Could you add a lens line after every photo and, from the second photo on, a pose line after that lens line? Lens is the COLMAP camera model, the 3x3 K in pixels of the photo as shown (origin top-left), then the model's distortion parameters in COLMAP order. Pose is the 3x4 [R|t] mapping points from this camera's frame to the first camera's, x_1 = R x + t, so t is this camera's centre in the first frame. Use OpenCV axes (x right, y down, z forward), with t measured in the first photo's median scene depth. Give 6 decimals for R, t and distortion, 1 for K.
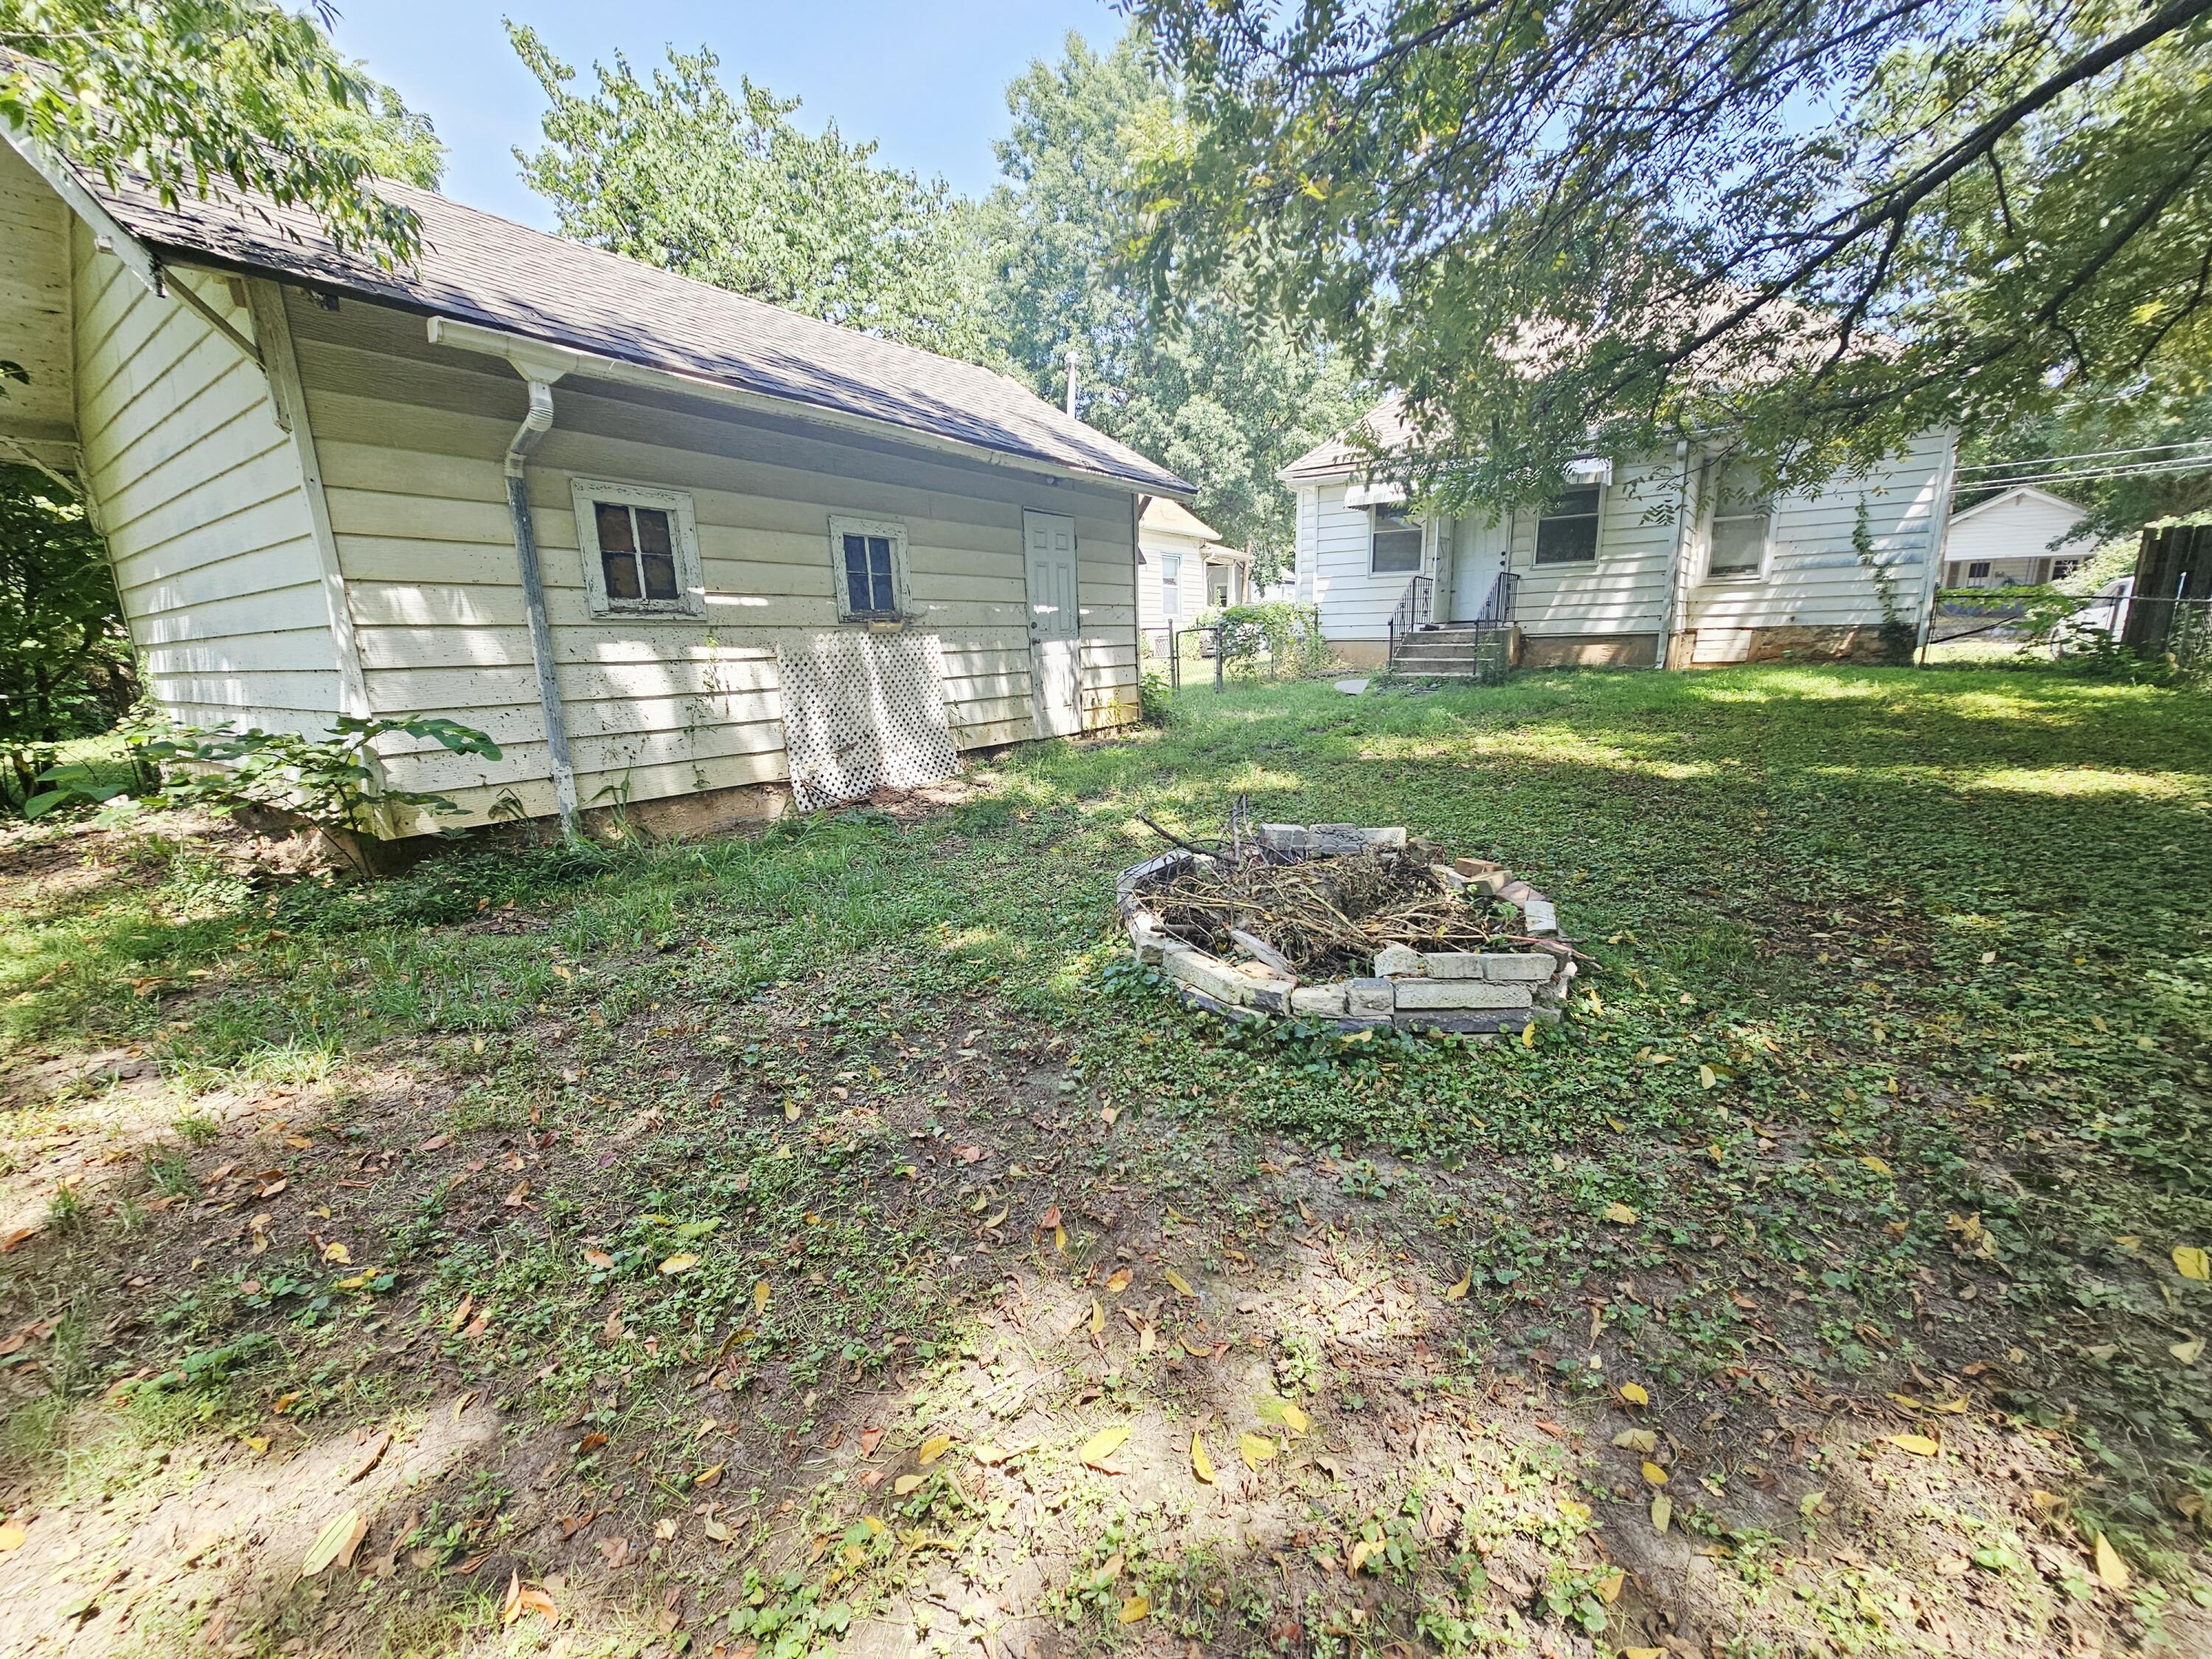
lens RADIAL K [[894.2, 0, 1110.0], [0, 894.2, 840.6], [0, 0, 1]] dist [-0.002848, -0.001989]
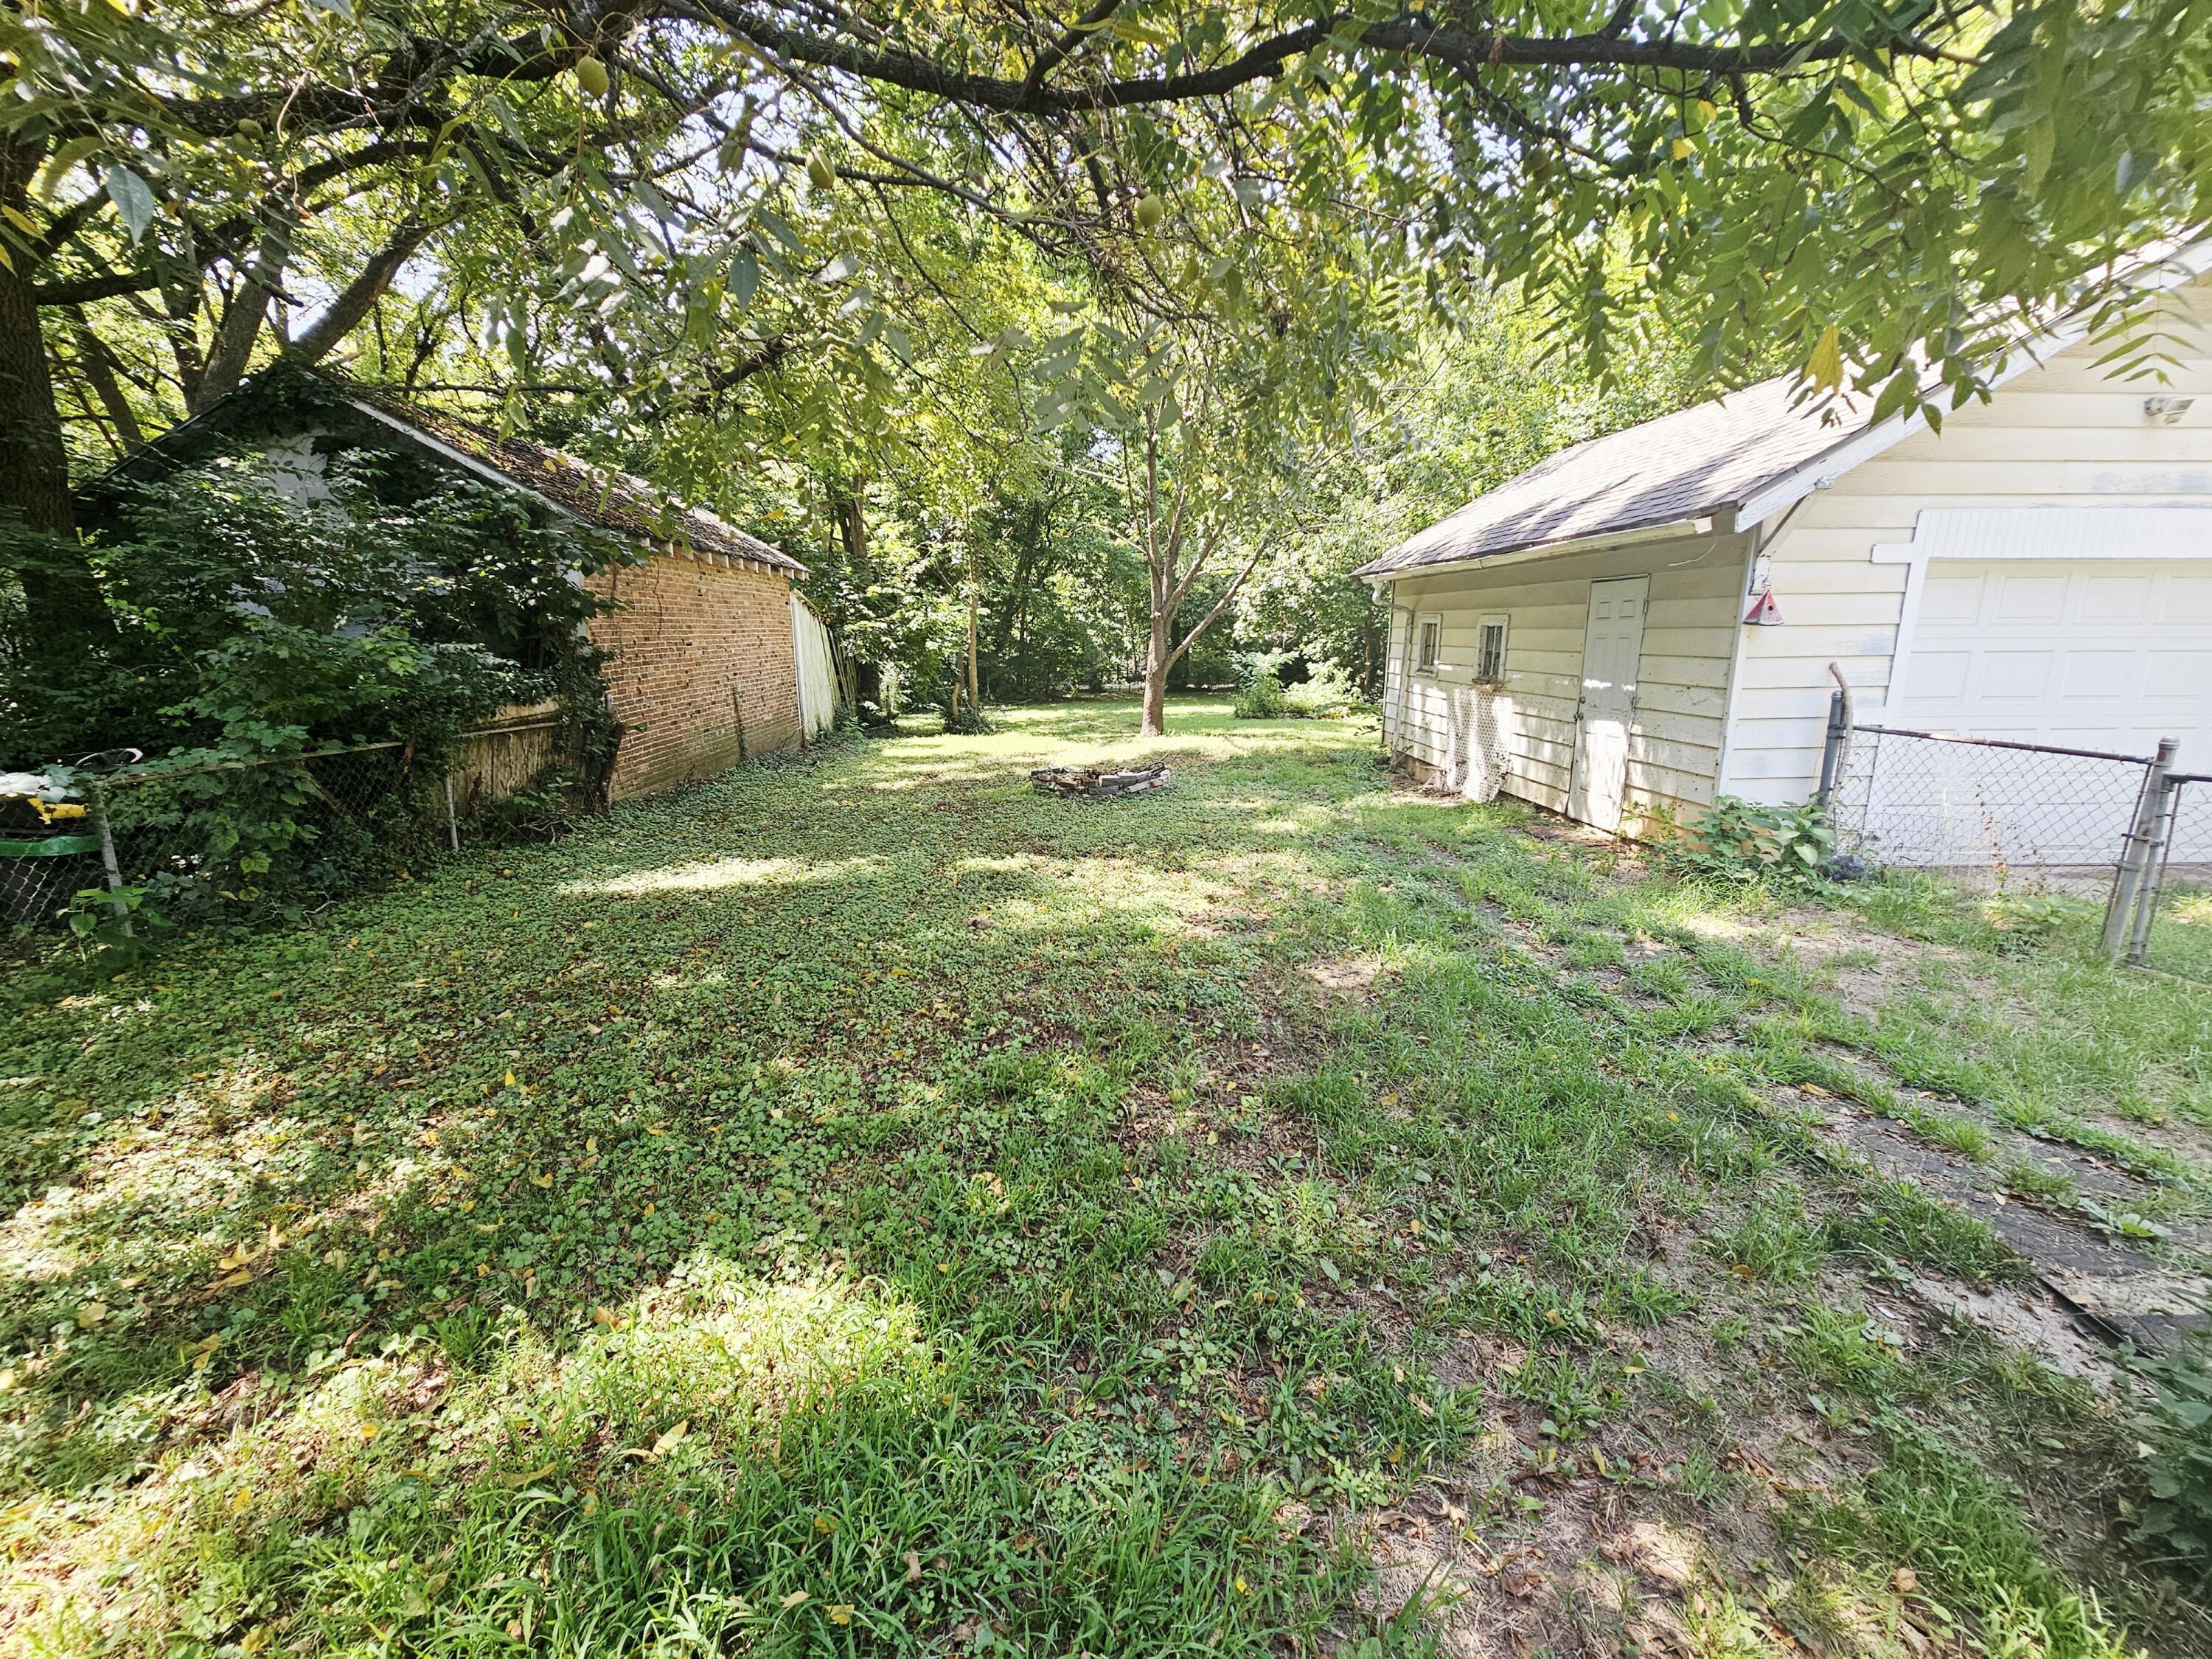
lens RADIAL K [[894.2, 0, 1103.1], [0, 894.2, 829.8], [0, 0, 1]] dist [-0.002848, -0.001989]
pose [[-0.801435, 0.160507, -0.576142, 0.689850], [-0.102940, 0.911921, 0.397245, -0.338680], [0.589157, 0.377674, -0.714323, 1.101033]]
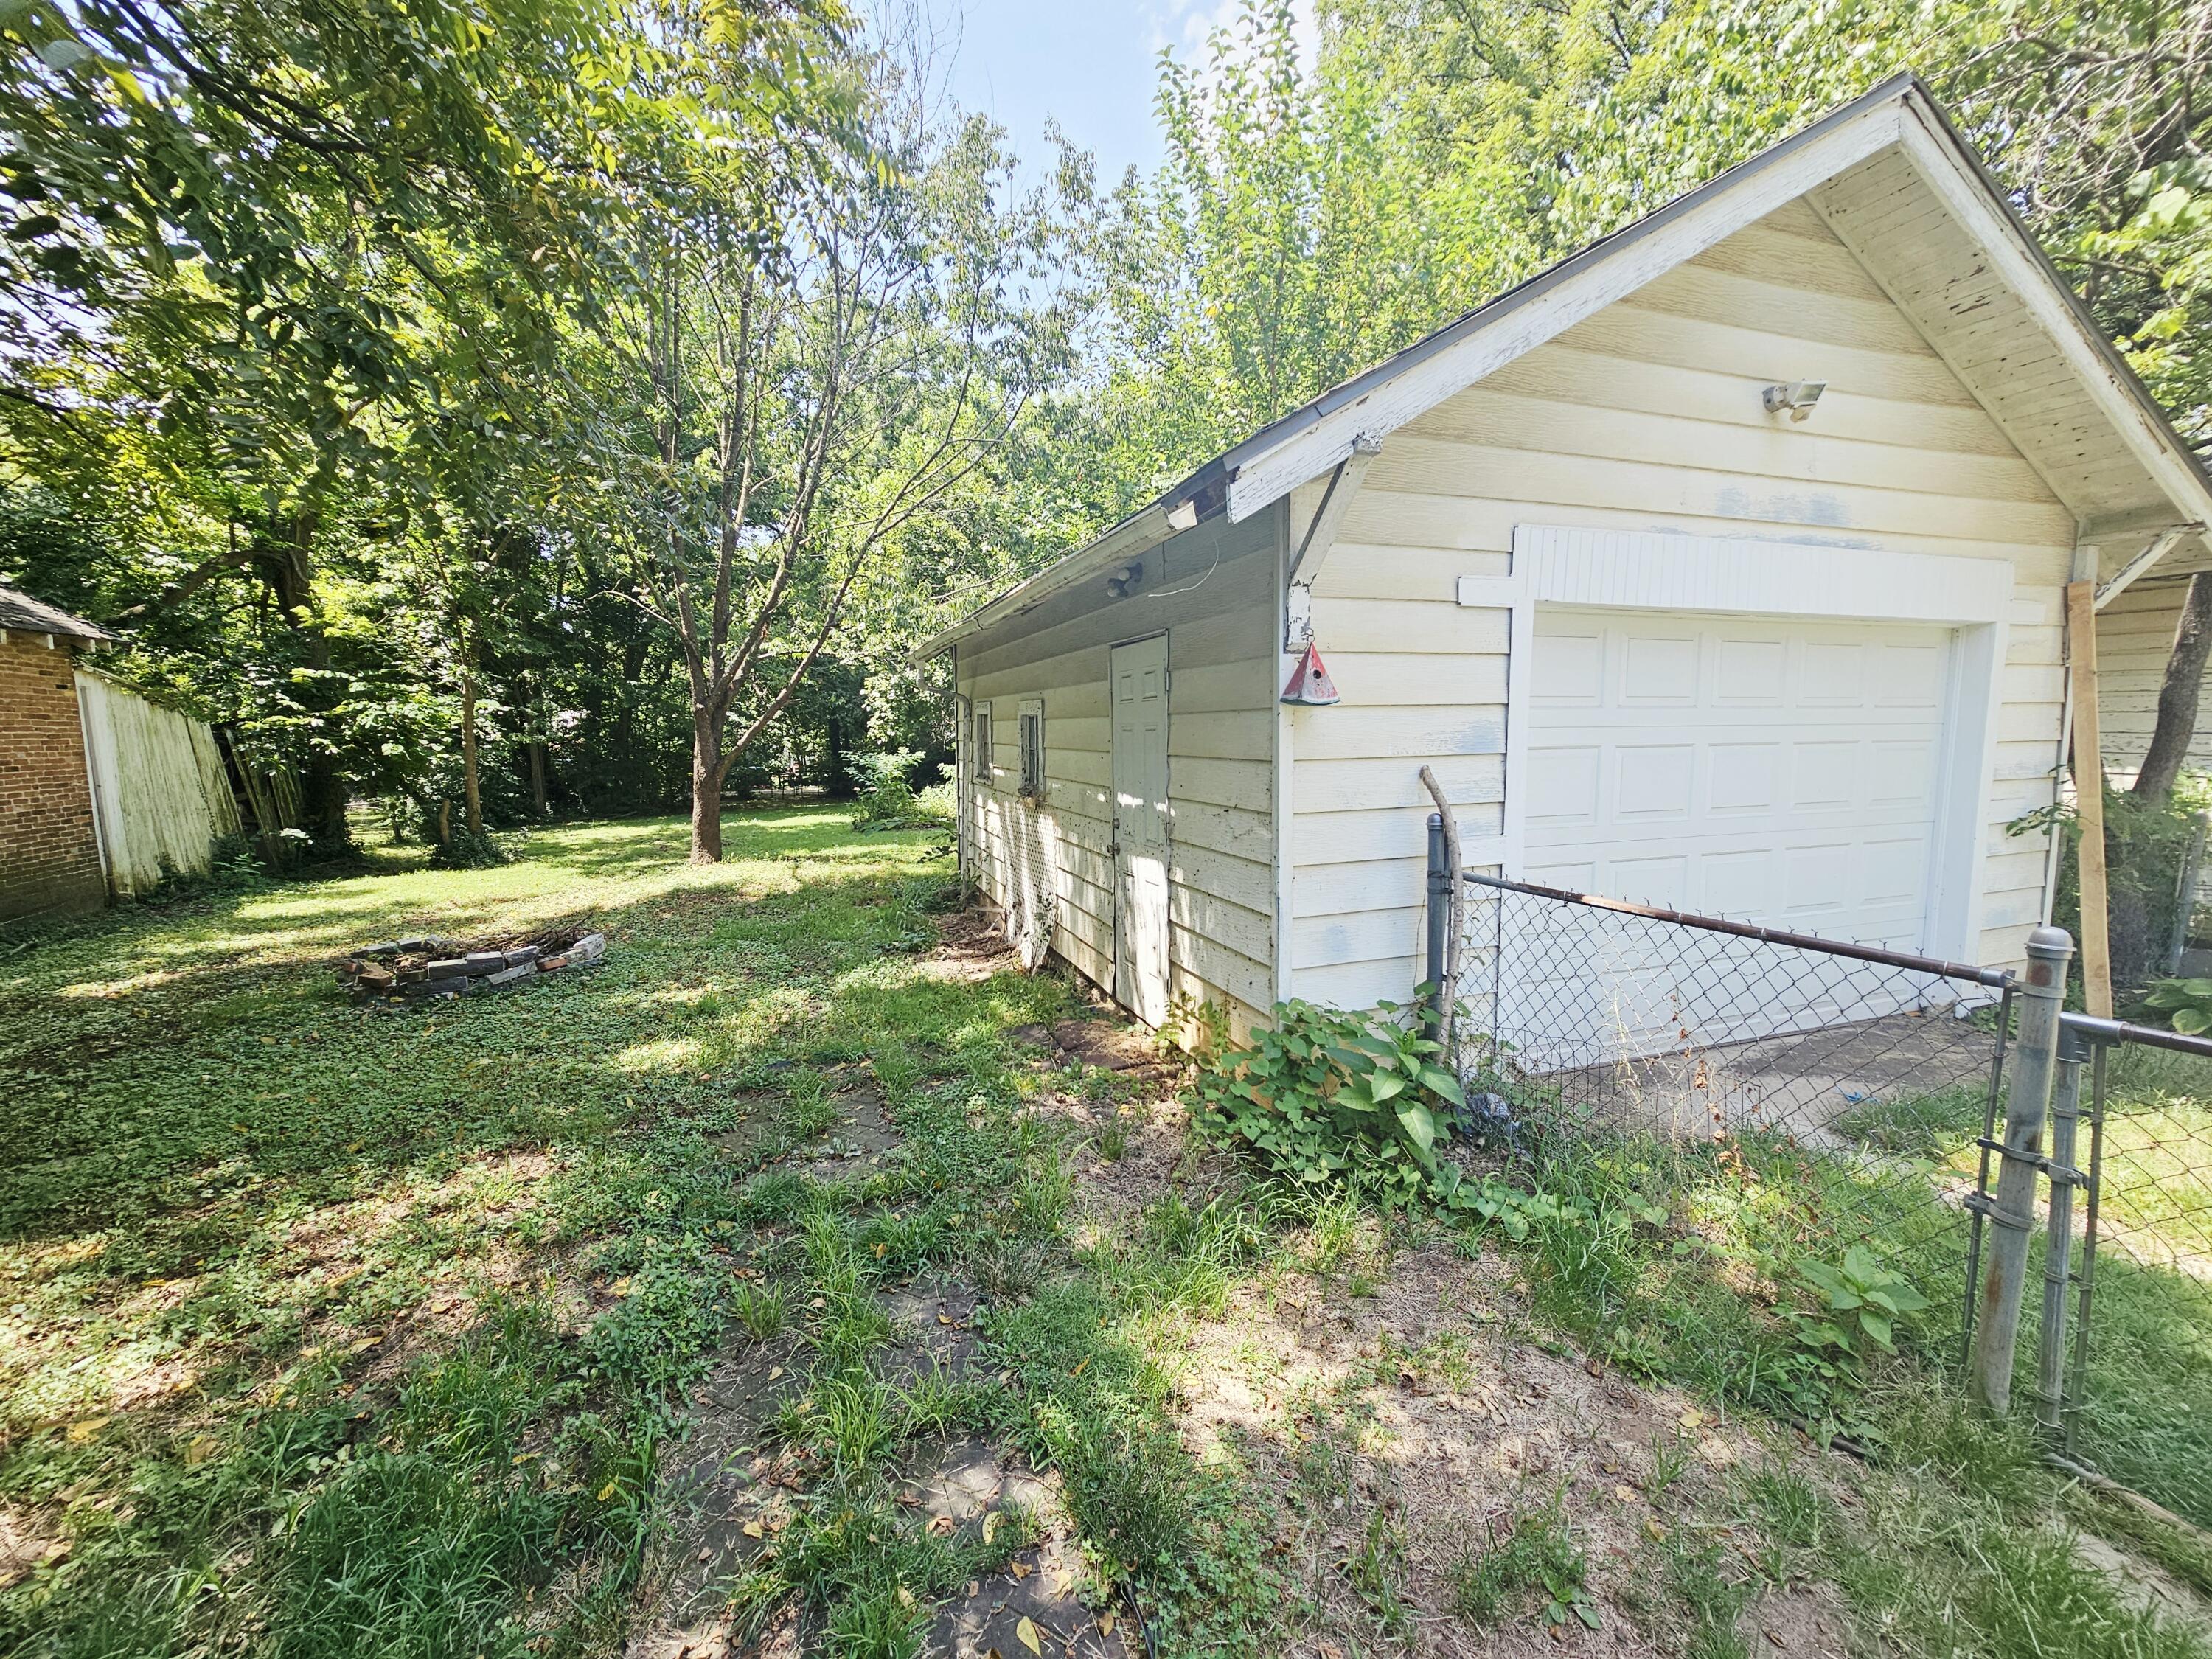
lens RADIAL K [[894.2, 0, 1106.9], [0, 894.2, 825.9], [0, 0, 1]] dist [-0.002848, -0.001989]
pose [[-0.580518, 0.120970, -0.805211, 0.325266], [-0.152087, 0.955390, 0.253180, -0.304916], [0.799918, 0.269438, -0.536223, 1.022174]]
